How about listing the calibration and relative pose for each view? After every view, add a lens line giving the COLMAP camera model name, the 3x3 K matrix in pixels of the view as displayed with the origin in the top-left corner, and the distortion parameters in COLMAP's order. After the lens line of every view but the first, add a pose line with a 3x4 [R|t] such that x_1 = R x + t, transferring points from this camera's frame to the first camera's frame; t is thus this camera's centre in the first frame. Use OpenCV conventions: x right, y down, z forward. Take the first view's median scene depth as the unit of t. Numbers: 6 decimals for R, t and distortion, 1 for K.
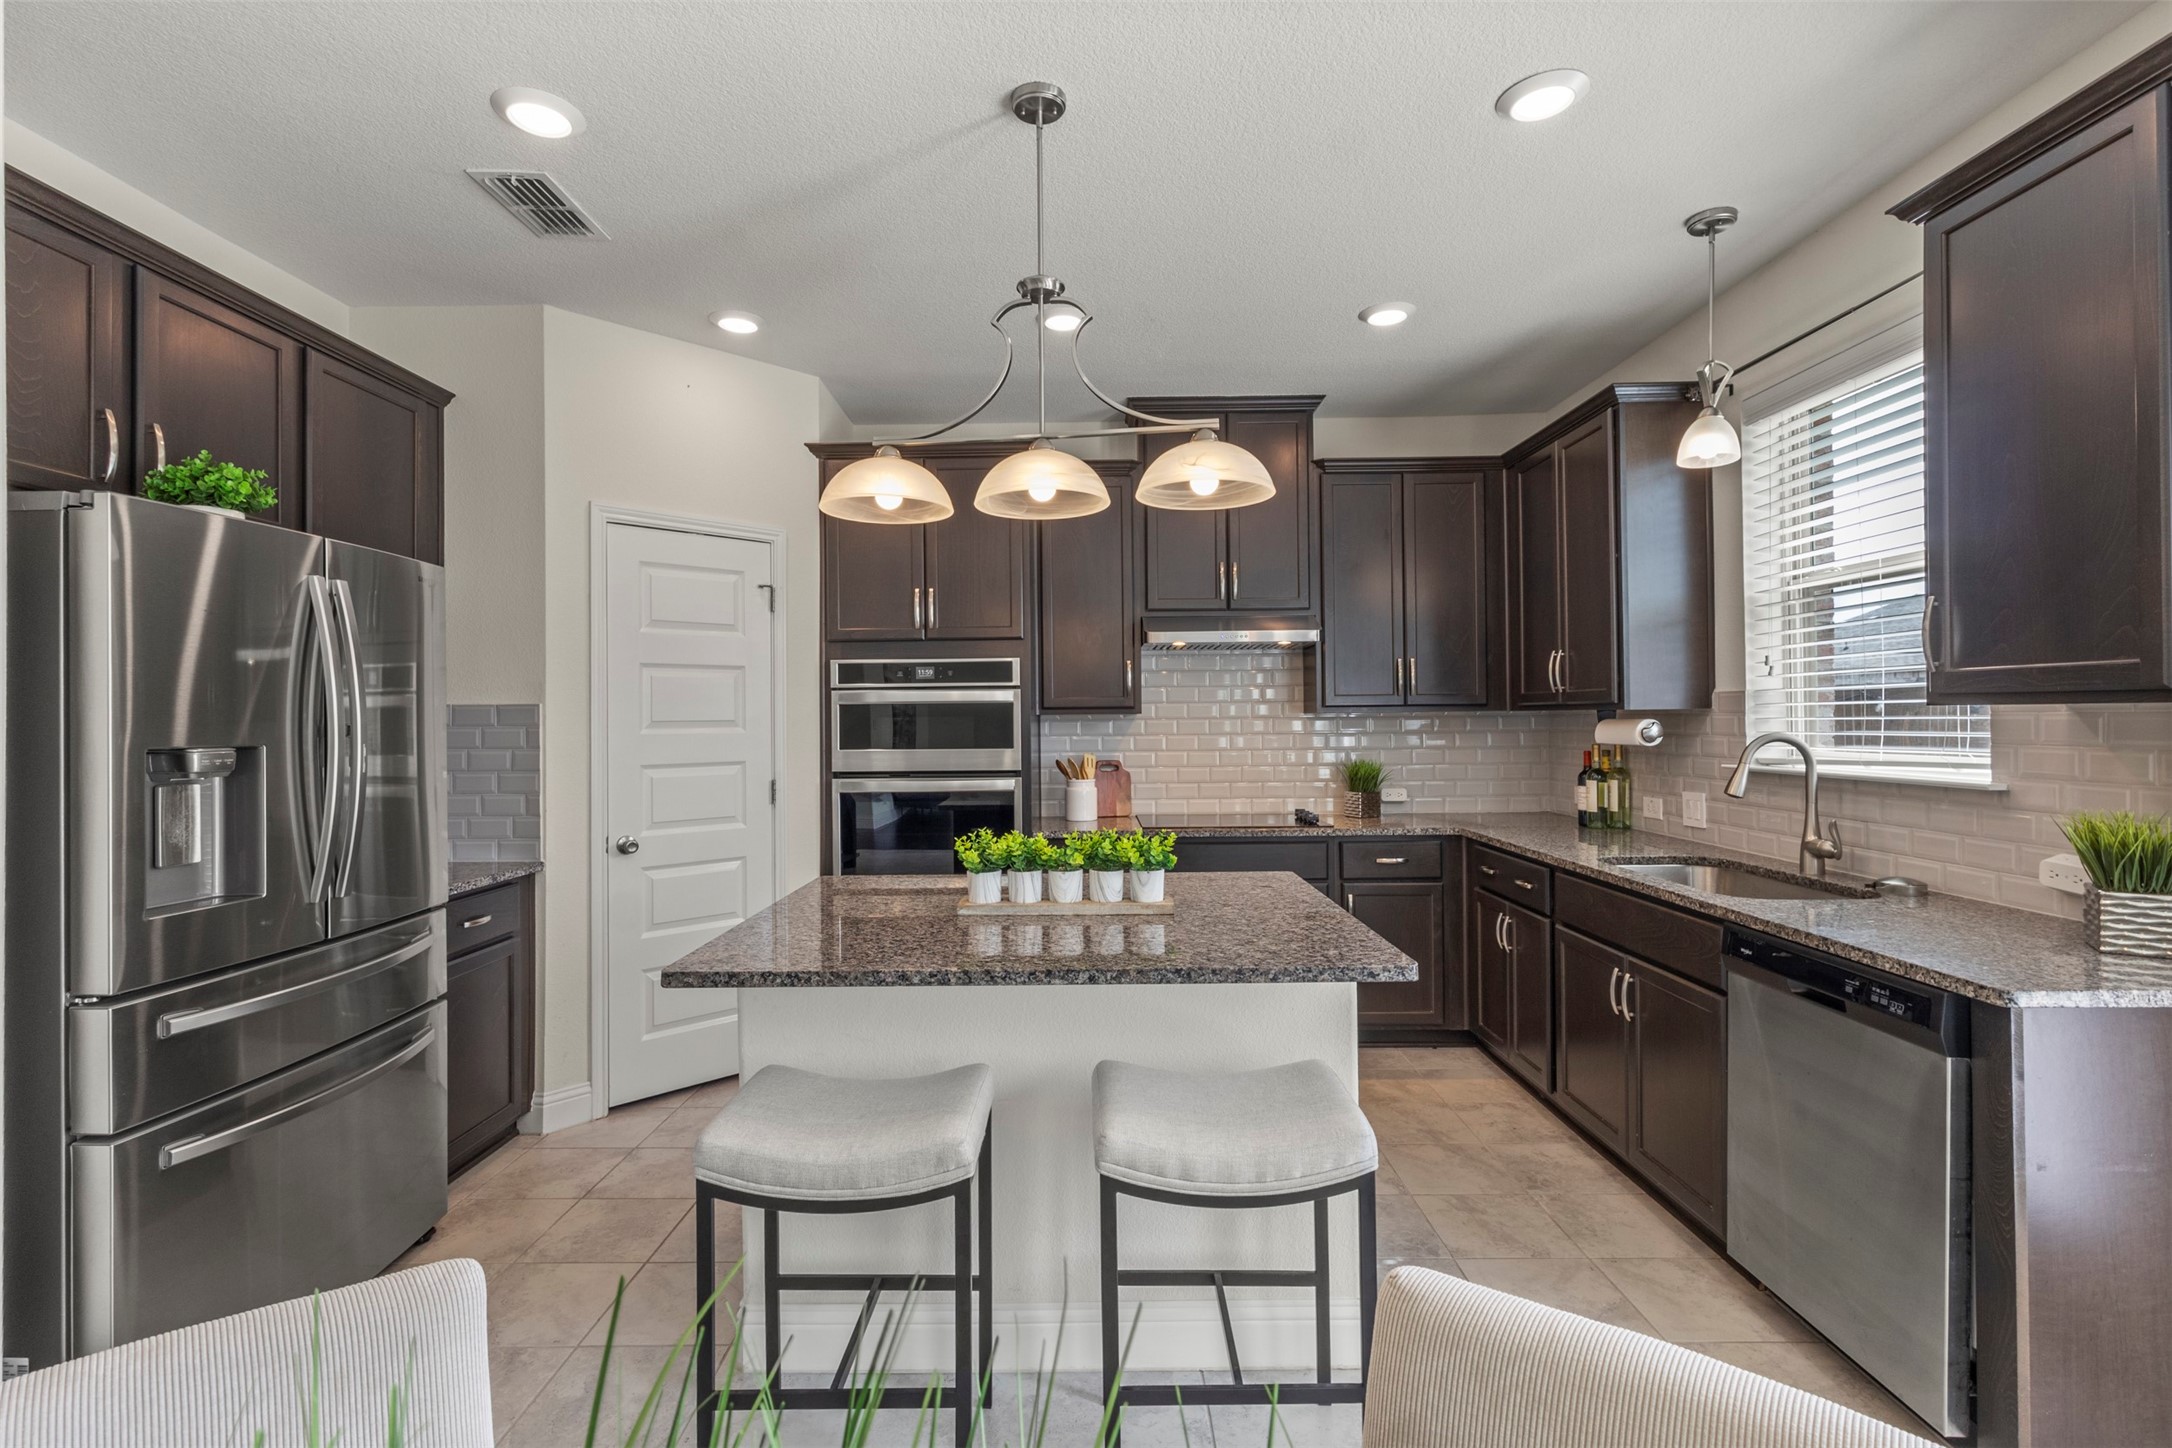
lens RADIAL K [[1001.1, 0, 1080.3], [0, 1001.1, 717.4], [0, 0, 1]] dist [-0.001581, 0.001328]
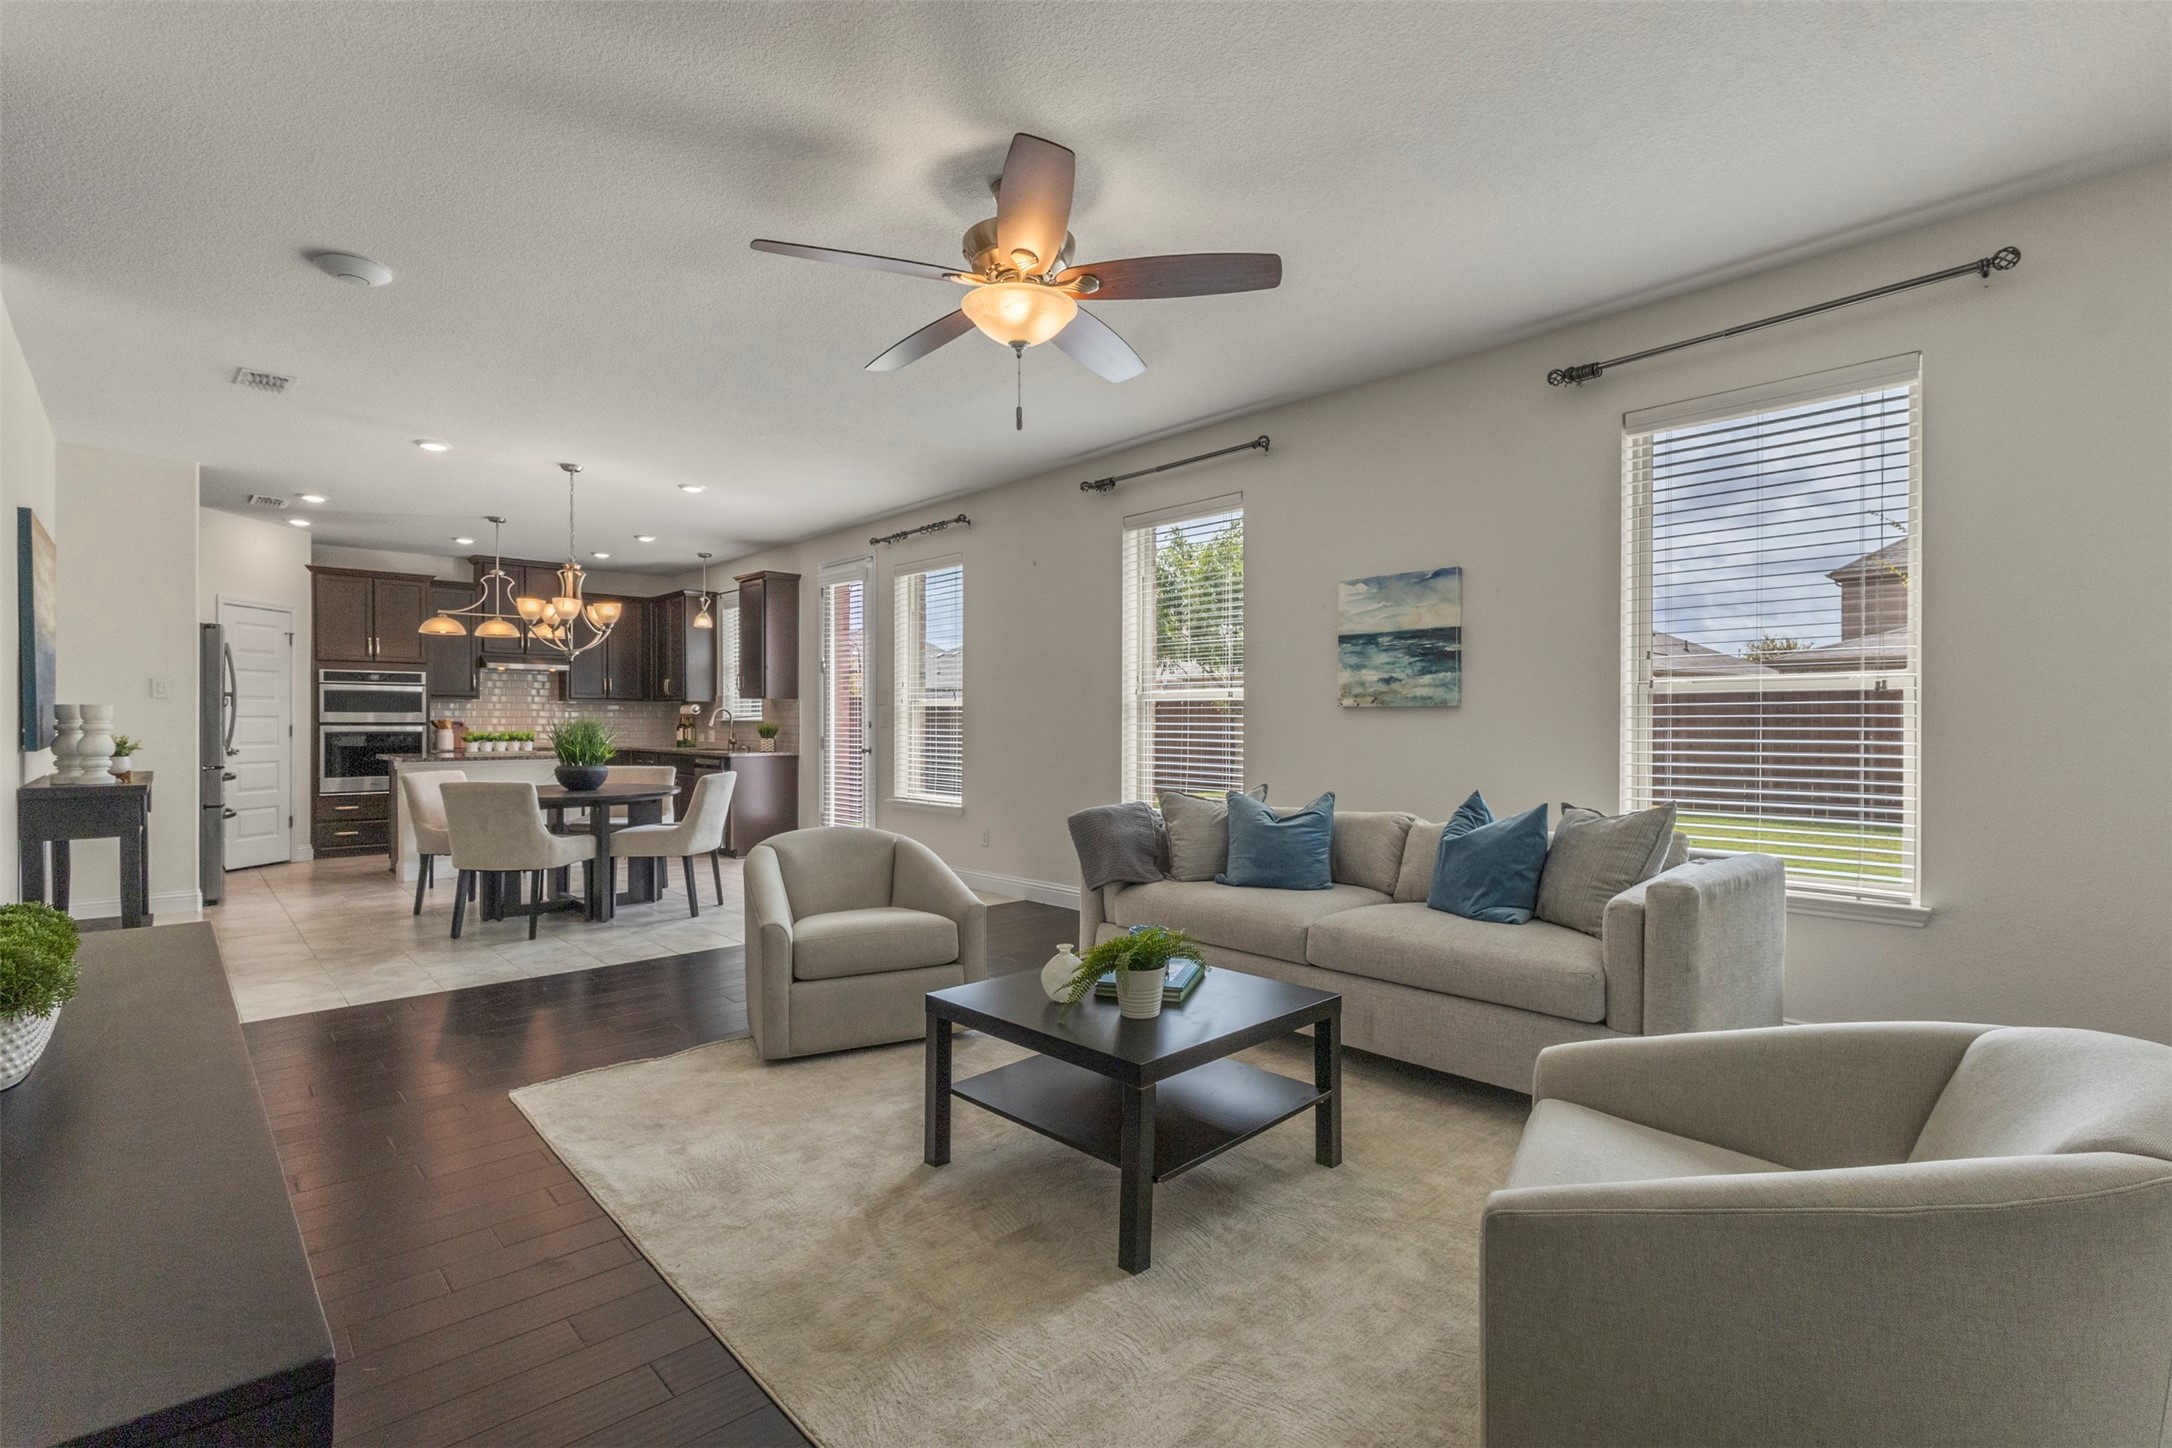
lens RADIAL K [[1001.1, 0, 1084.4], [0, 1001.1, 727.9], [0, 0, 1]] dist [-0.001581, 0.001328]
pose [[0.726200, 0.006689, 0.687451, -0.609216], [-0.009848, 0.999951, 0.000674, 0.056329], [-0.687413, -0.007259, 0.726231, -1.888762]]
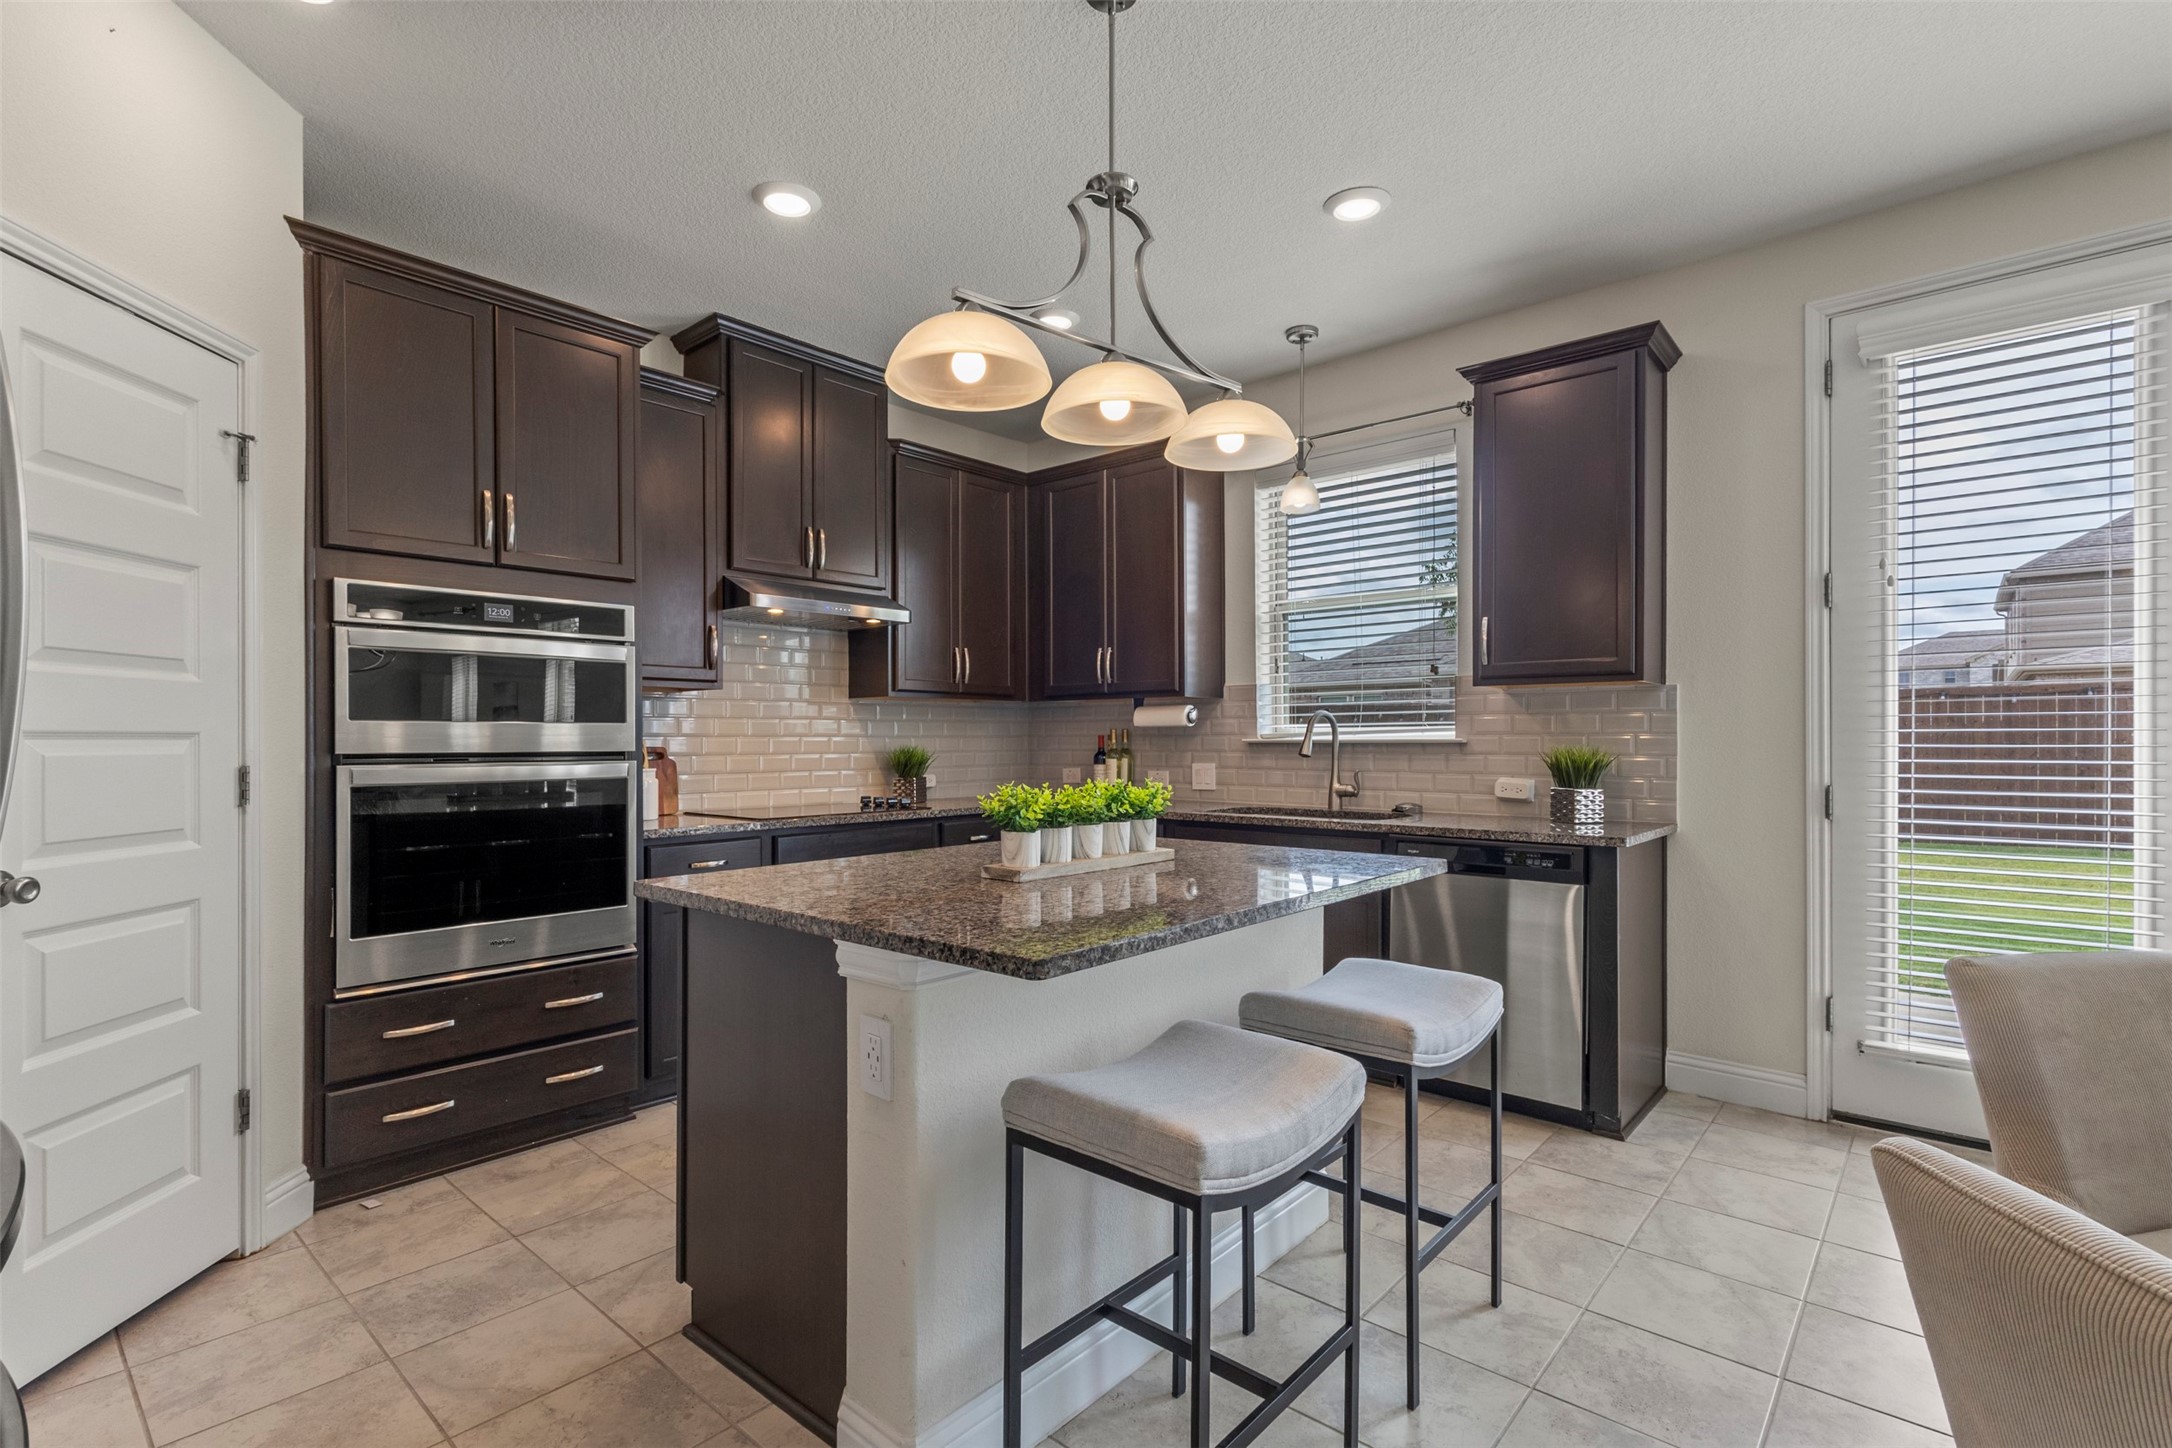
lens RADIAL K [[1001.1, 0, 1086.4], [0, 1001.1, 743.4], [0, 0, 1]] dist [-0.001581, 0.001328]
pose [[0.650631, 0.005181, 0.759377, -0.483522], [-0.003816, 0.999986, -0.003553, 0.055413], [-0.759385, -0.000586, 0.650642, 0.271050]]
